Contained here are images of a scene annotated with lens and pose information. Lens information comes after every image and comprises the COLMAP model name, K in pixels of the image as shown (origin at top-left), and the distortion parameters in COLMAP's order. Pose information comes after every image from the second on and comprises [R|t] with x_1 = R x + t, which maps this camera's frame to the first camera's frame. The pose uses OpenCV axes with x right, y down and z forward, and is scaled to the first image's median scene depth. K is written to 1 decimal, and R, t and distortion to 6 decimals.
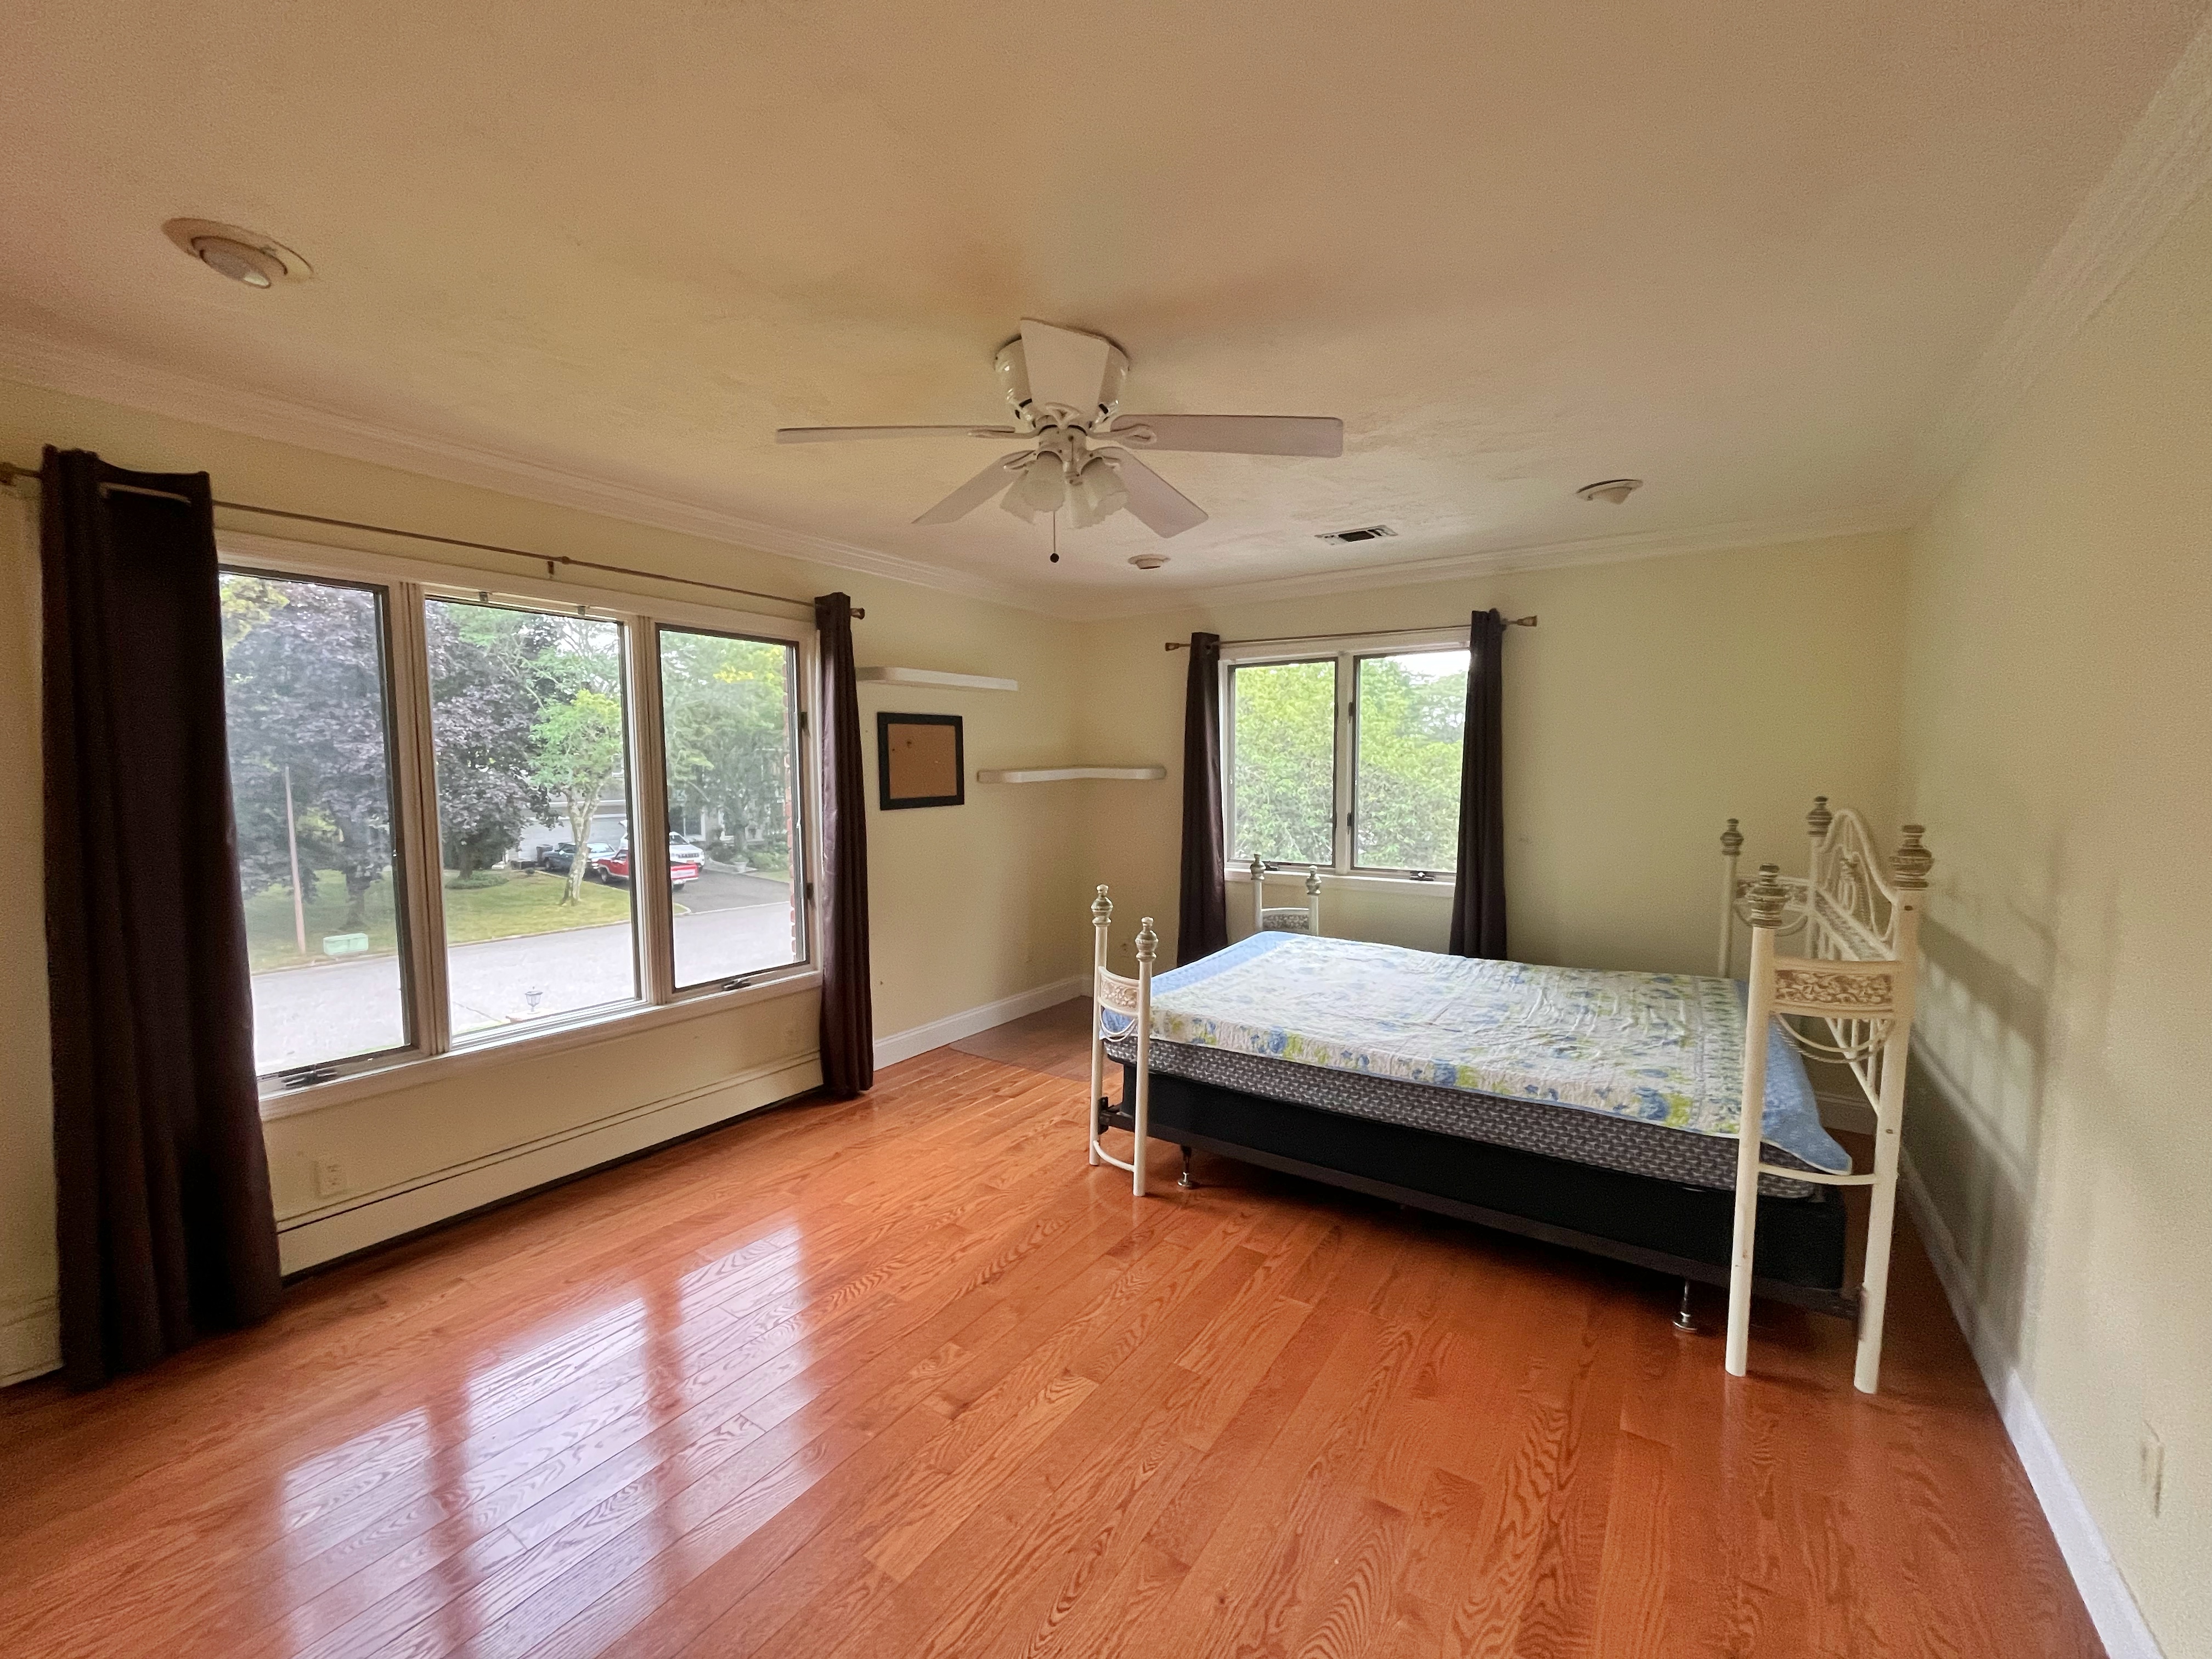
lens RADIAL K [[894.9, 0, 1105.2], [0, 894.9, 829.3], [0, 0, 1]] dist [0.000033, -0.000513]
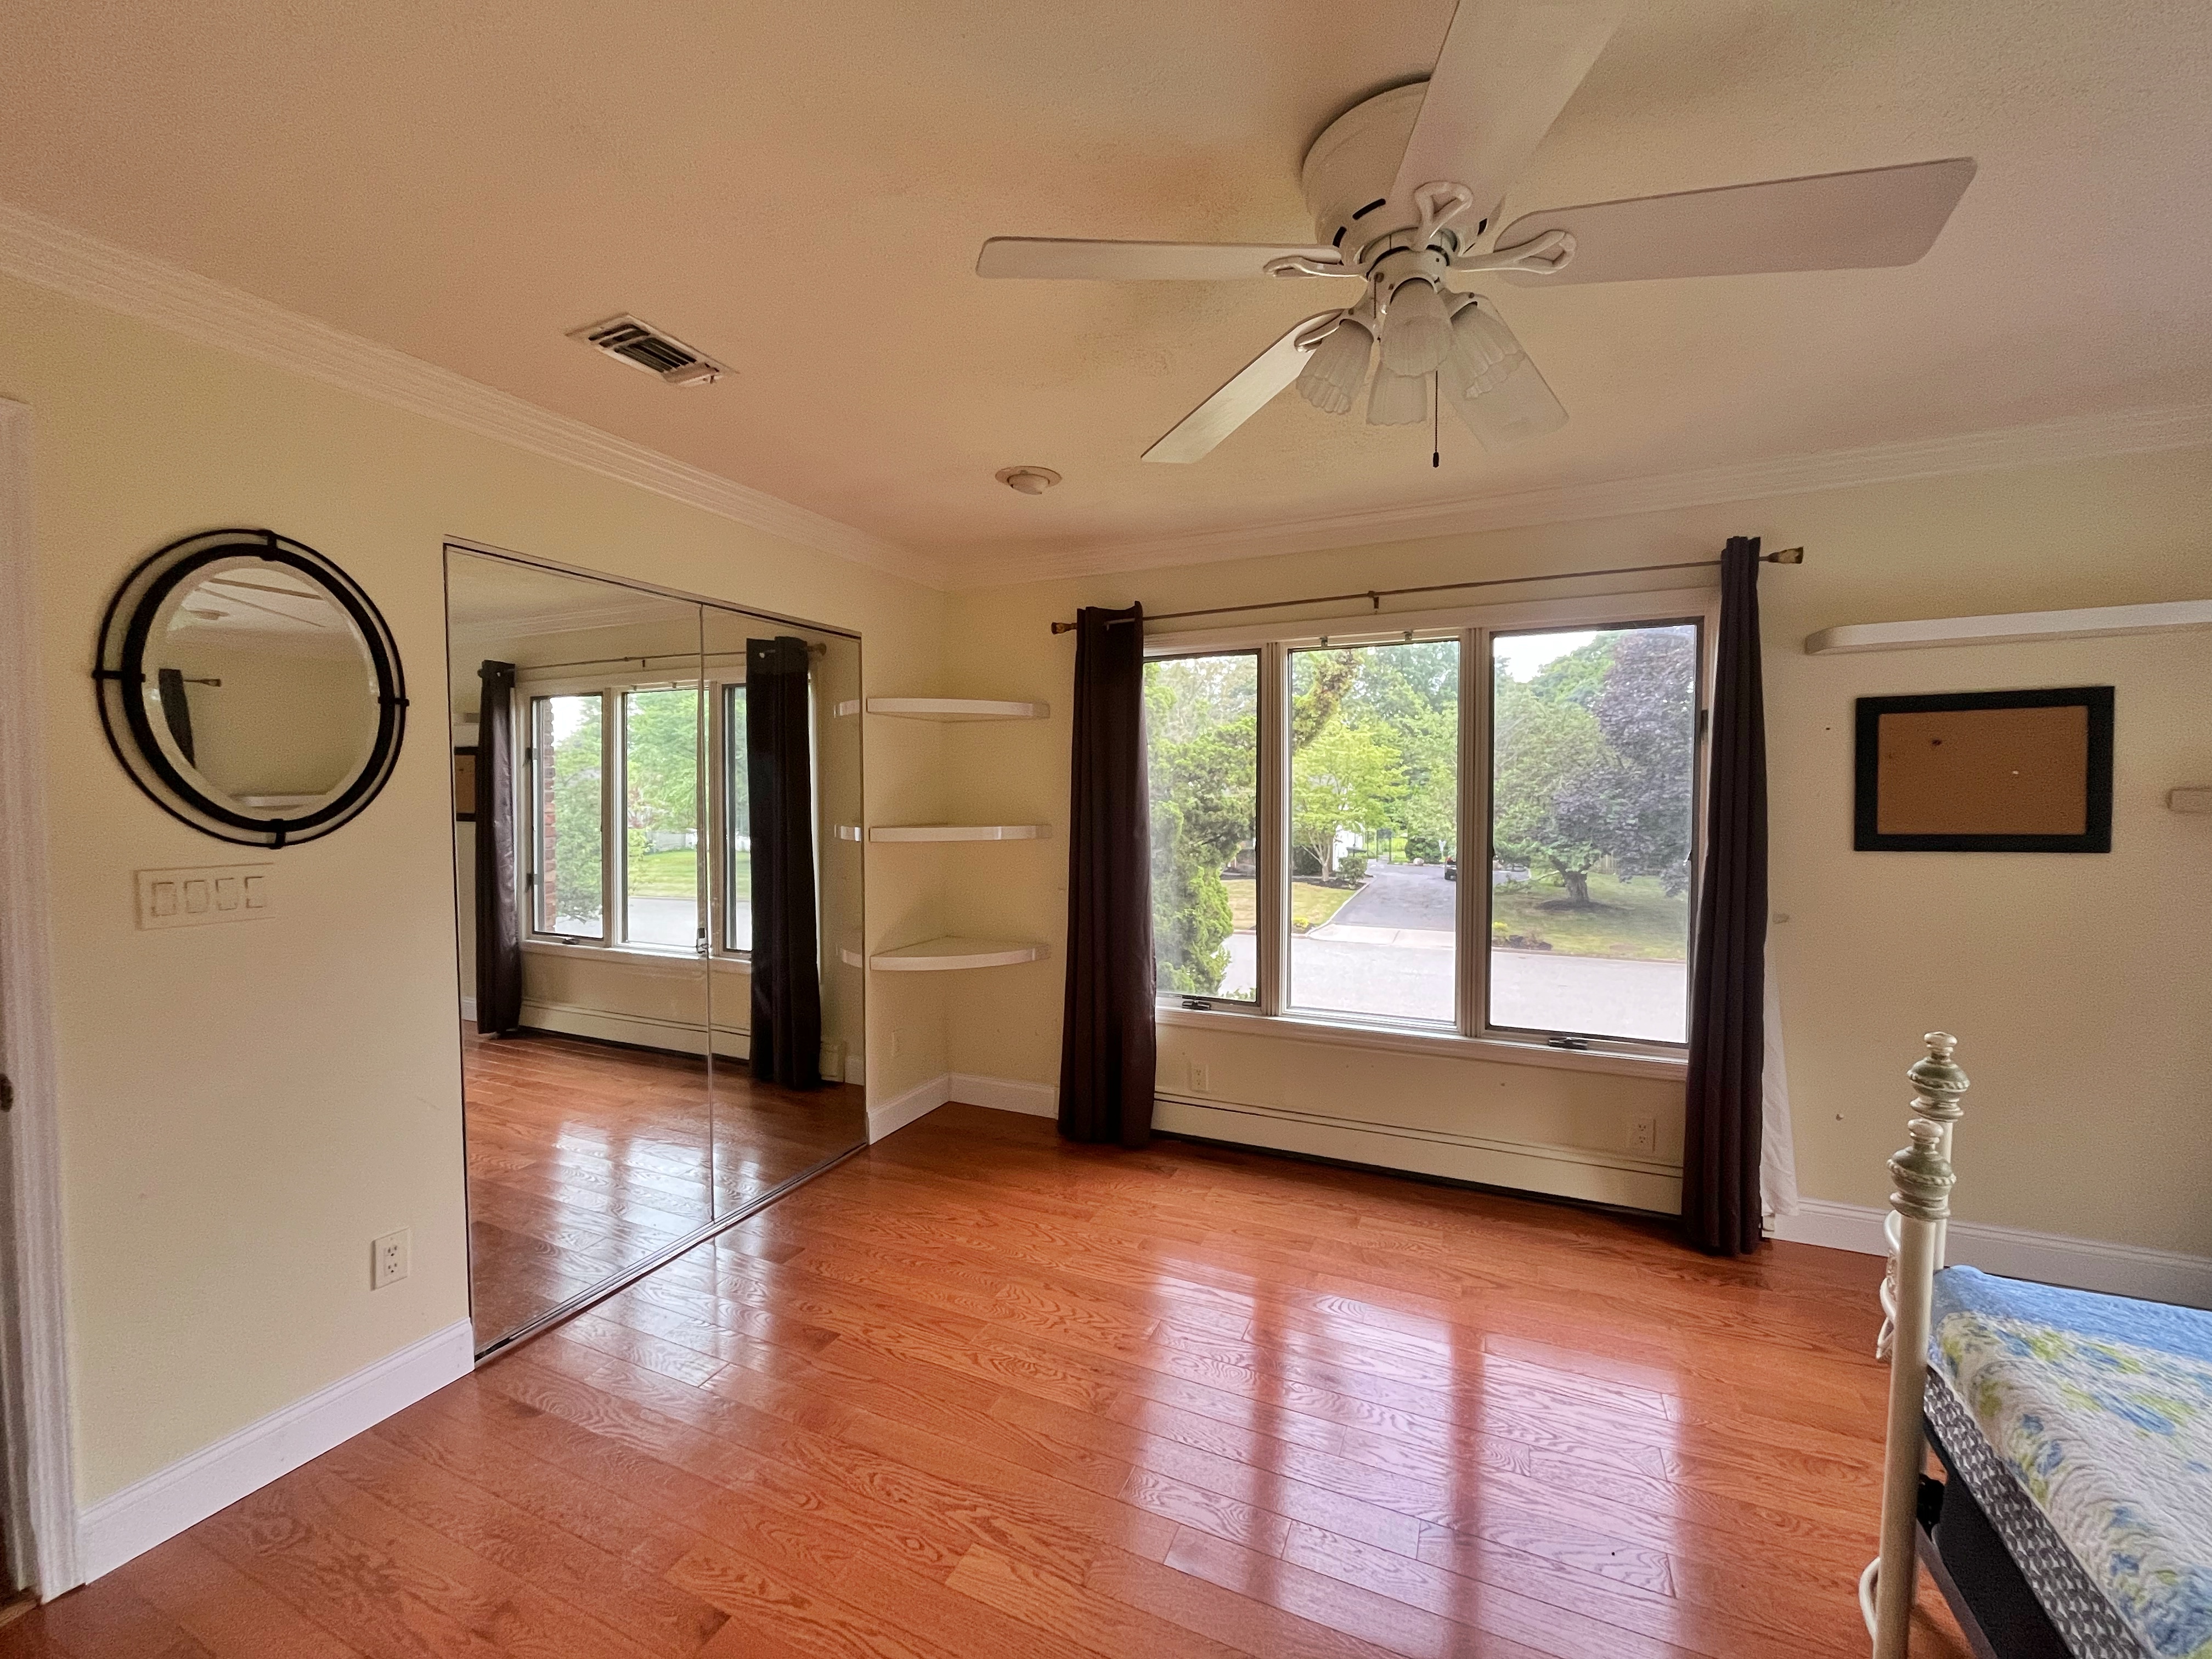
lens RADIAL K [[894.9, 0, 1090.9], [0, 894.9, 824.5], [0, 0, 1]] dist [0.000033, -0.000513]
pose [[0.169749, 0.043311, -0.984535, 0.321473], [-0.060543, 0.997605, 0.033447, -0.031402], [0.983626, 0.053929, 0.171964, 0.389289]]
